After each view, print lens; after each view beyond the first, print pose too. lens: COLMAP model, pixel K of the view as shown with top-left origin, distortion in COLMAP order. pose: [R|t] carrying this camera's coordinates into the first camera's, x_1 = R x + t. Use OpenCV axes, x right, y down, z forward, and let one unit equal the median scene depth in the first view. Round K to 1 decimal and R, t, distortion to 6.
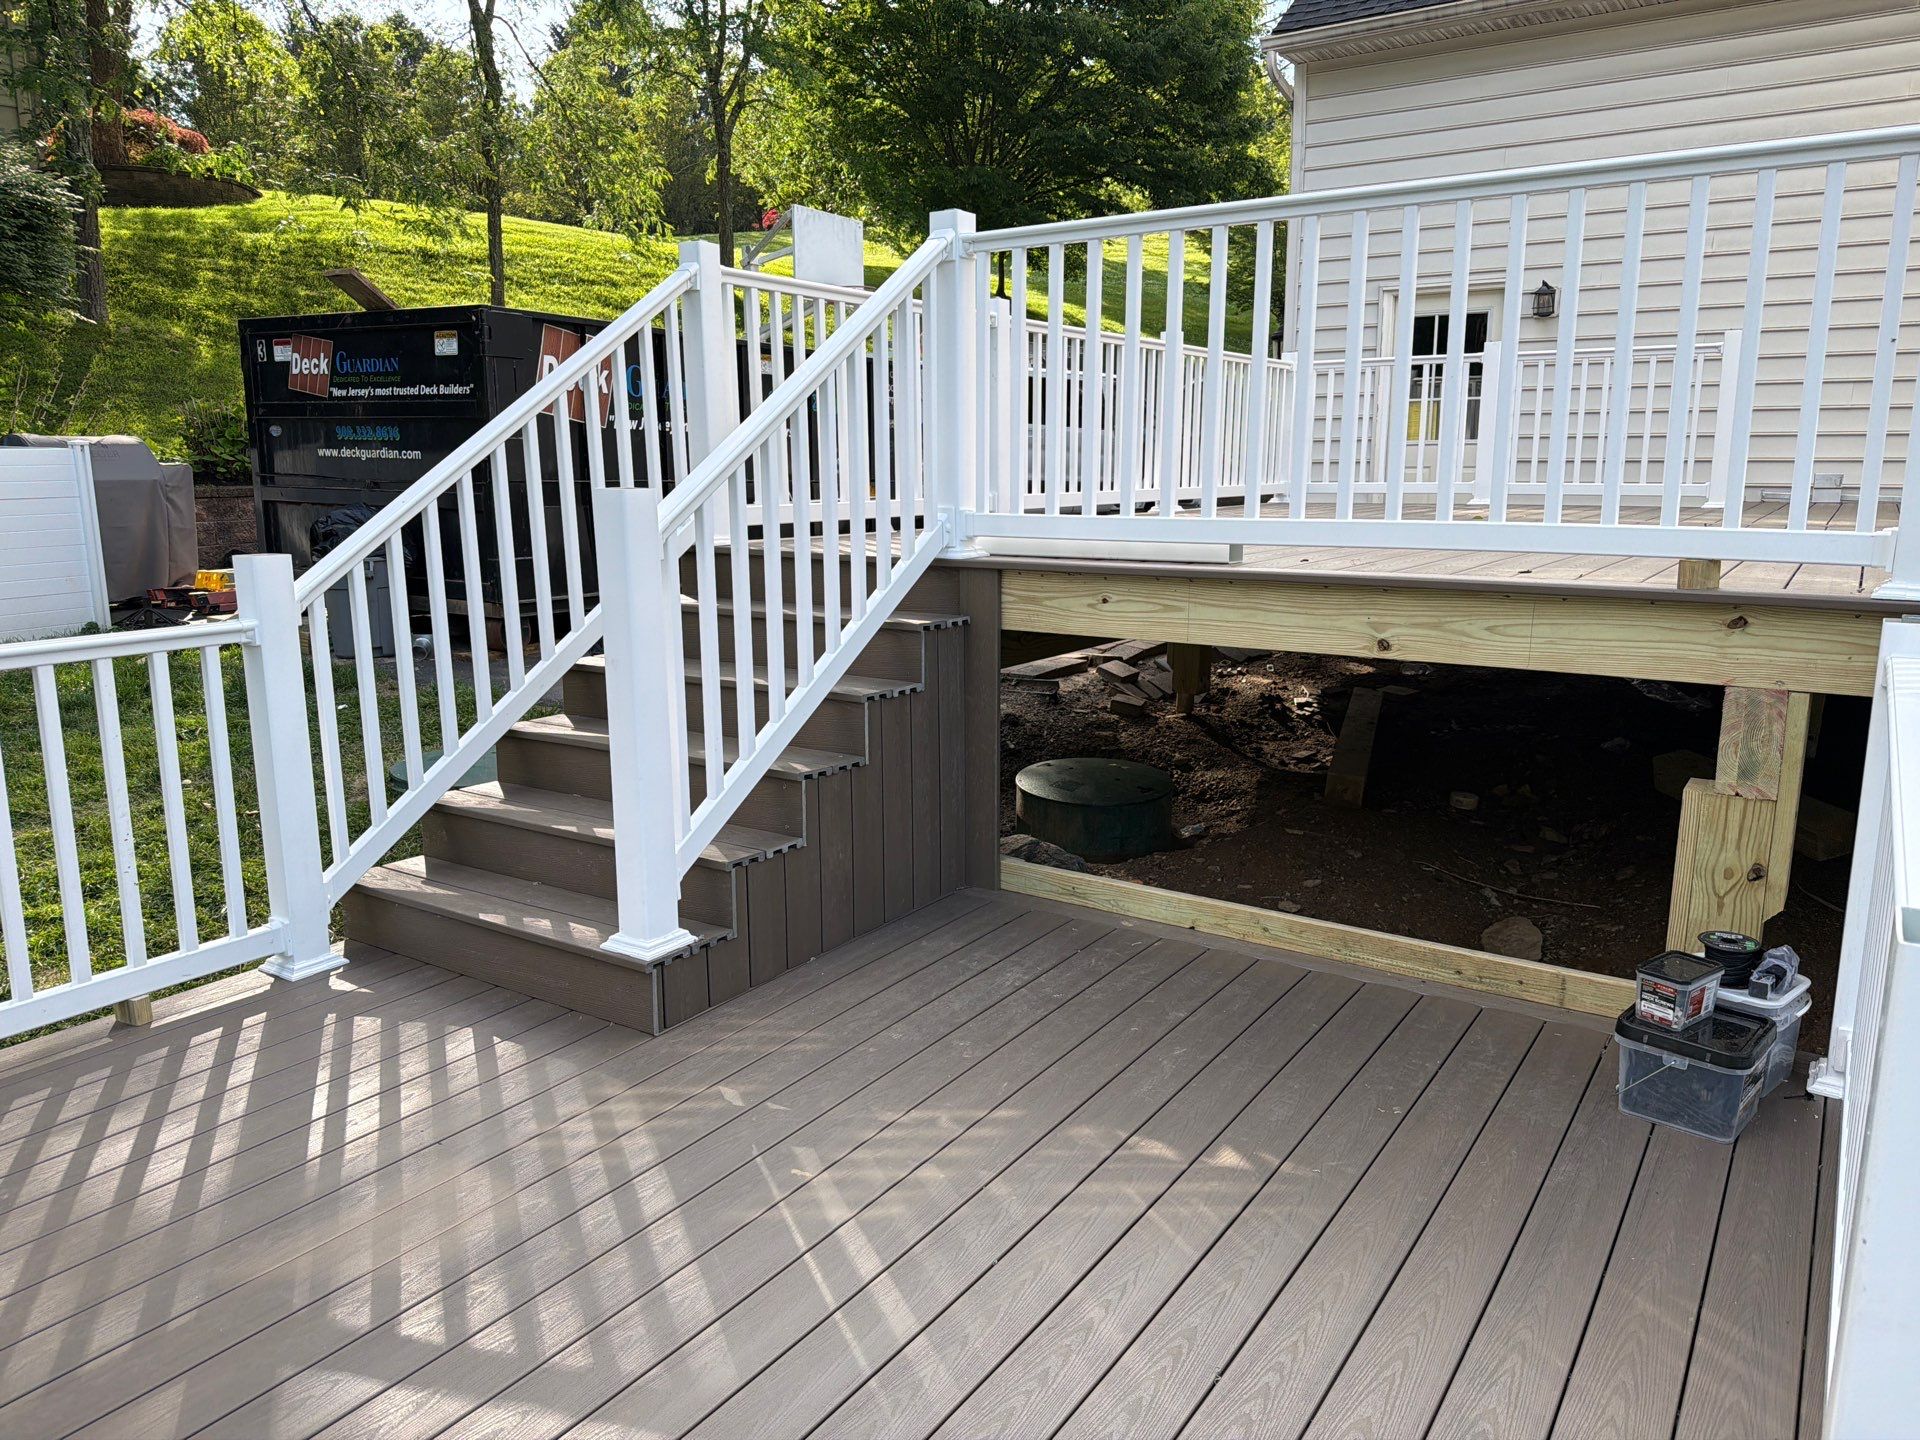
lens RADIAL K [[1331.3, 0, 1005.8], [0, 1331.3, 717.6], [0, 0, 1]] dist [-0.004570, -0.003403]
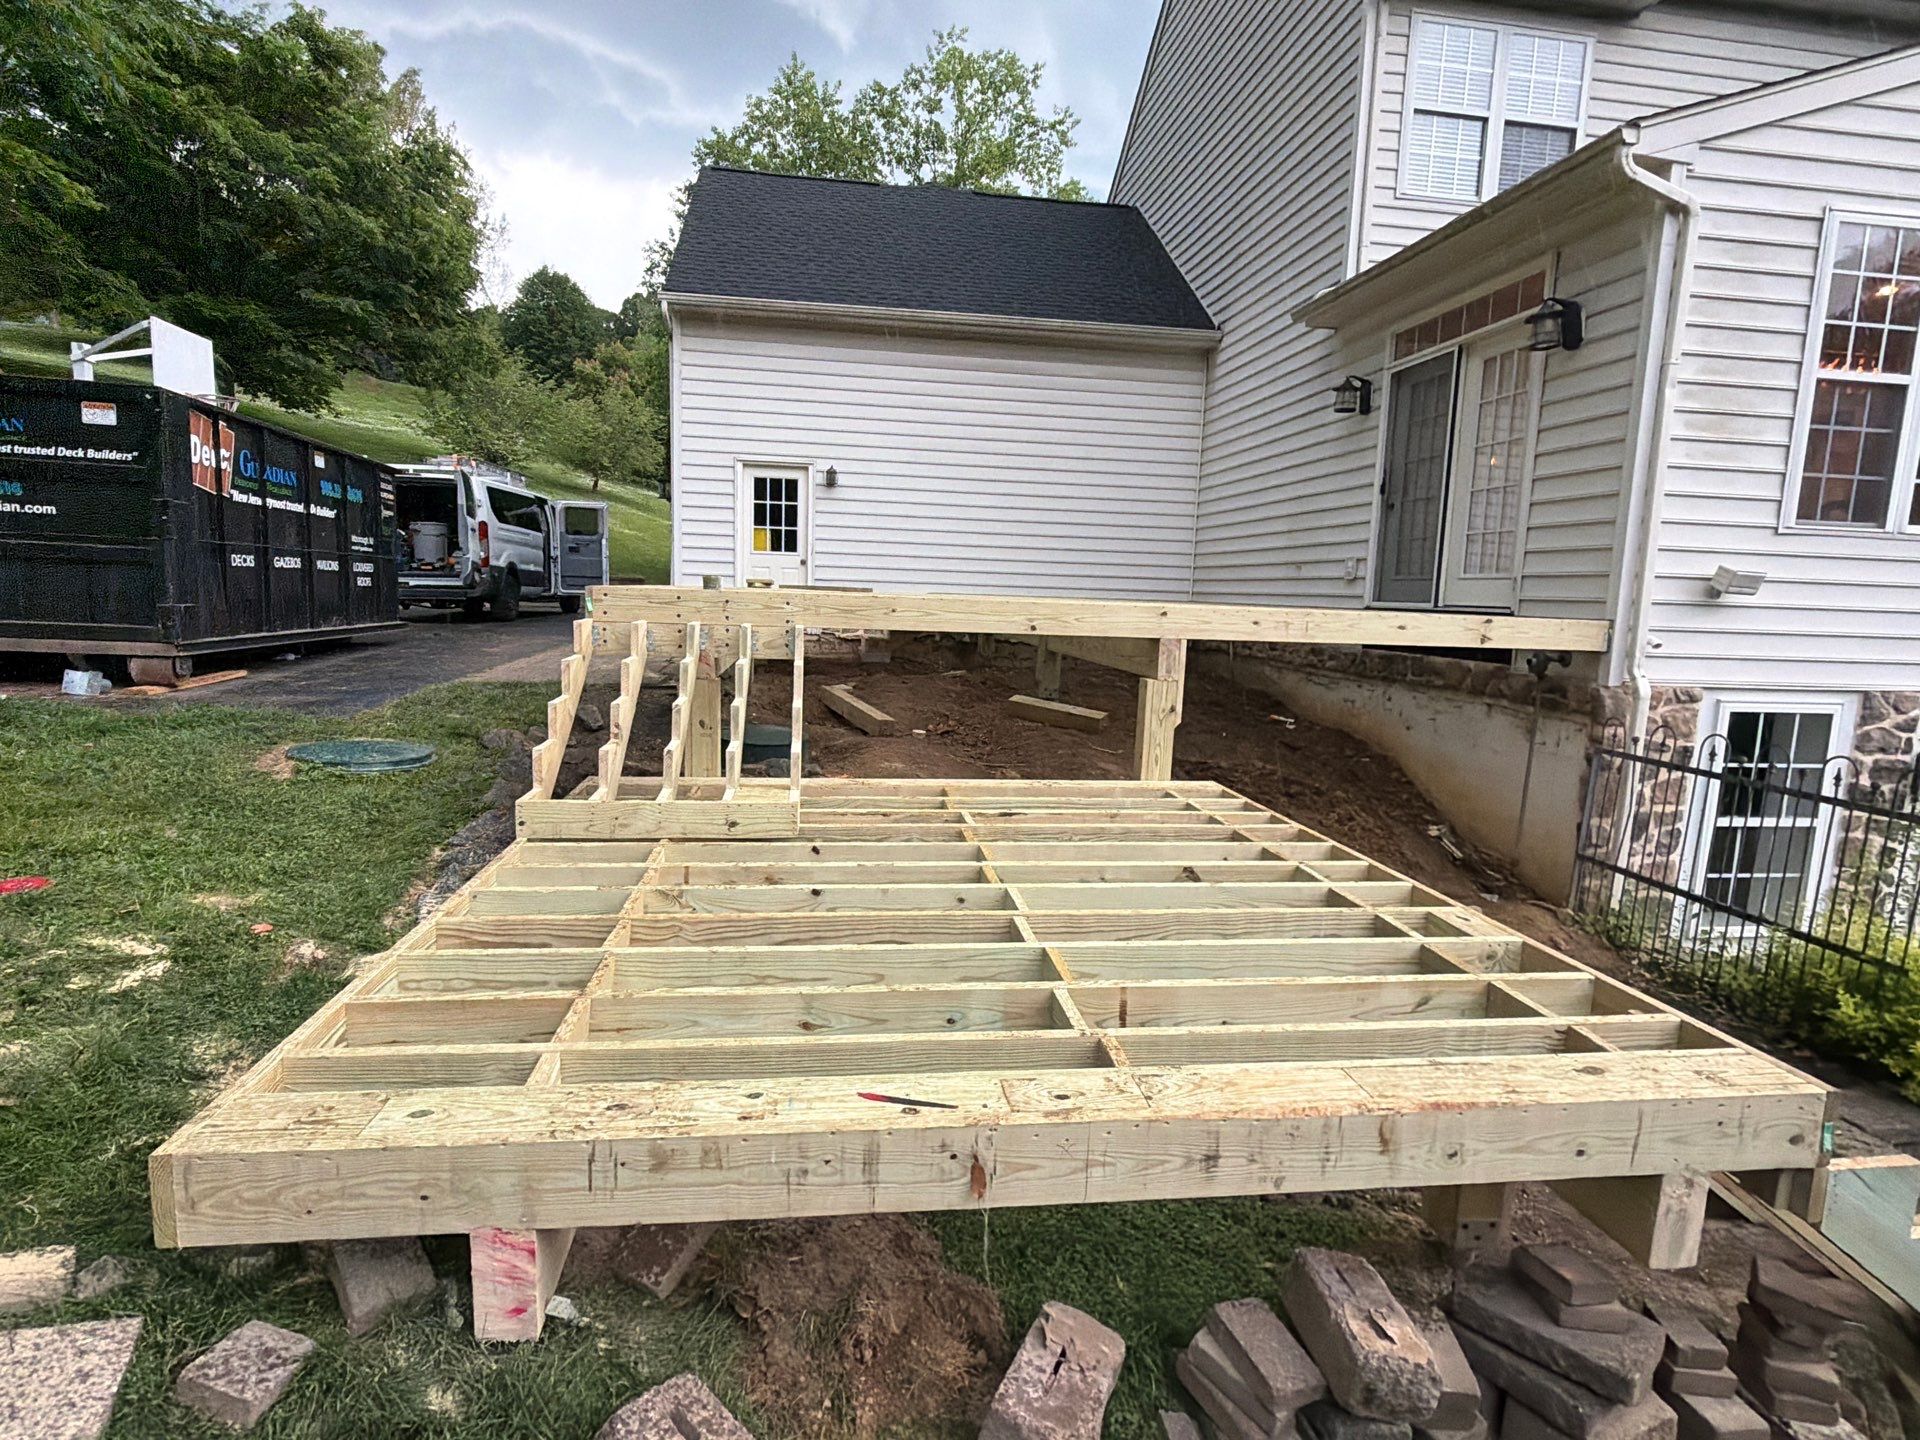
lens RADIAL K [[989.4, 0, 960.6], [0, 989.4, 718.1], [0, 0, 1]] dist [0.000965, 0.000049]
pose [[0.756201, -0.051926, 0.652276, -0.430802], [0.085636, 0.996126, -0.019981, 0.057488], [-0.648711, 0.070967, 0.757719, -0.100658]]
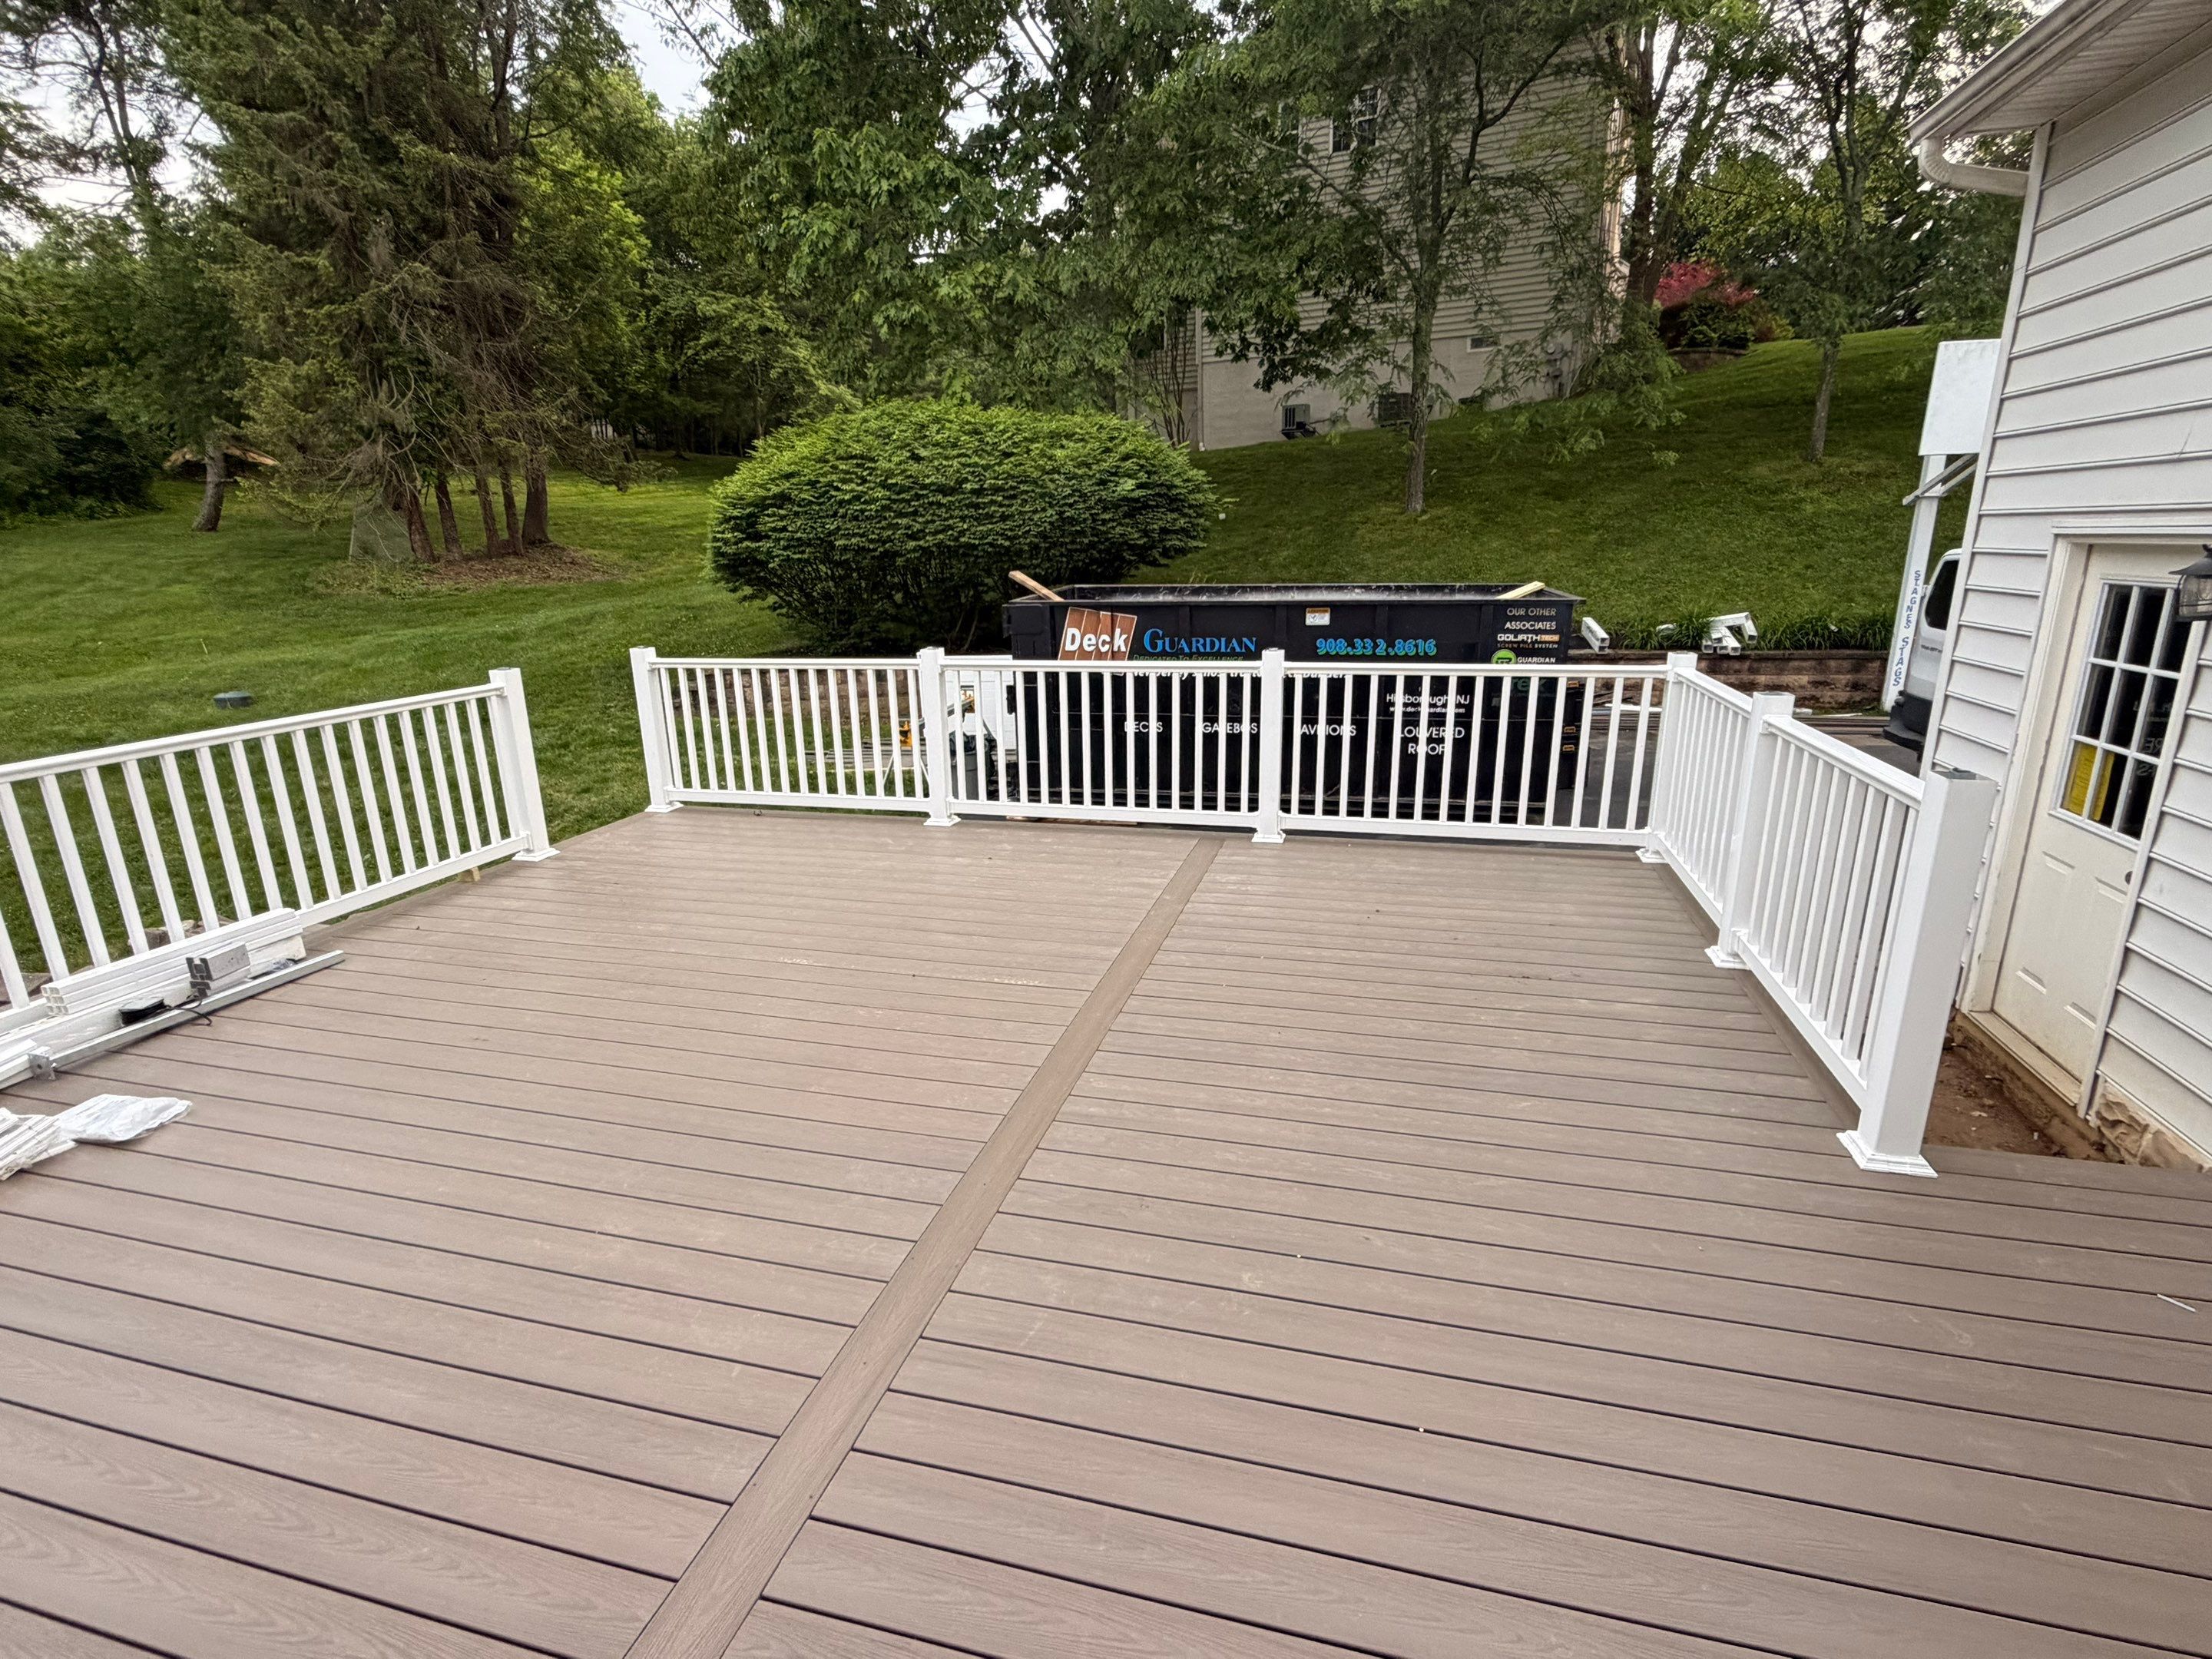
lens RADIAL K [[1049.5, 0, 1106.0], [0, 1049.5, 829.5], [0, 0, 1]] dist [0.000506, 0.000048]
pose [[0.303074, 0.255057, -0.918201, 0.820357], [-0.163031, 0.963190, 0.213741, -0.320179], [0.938918, 0.084916, 0.333500, 0.681394]]
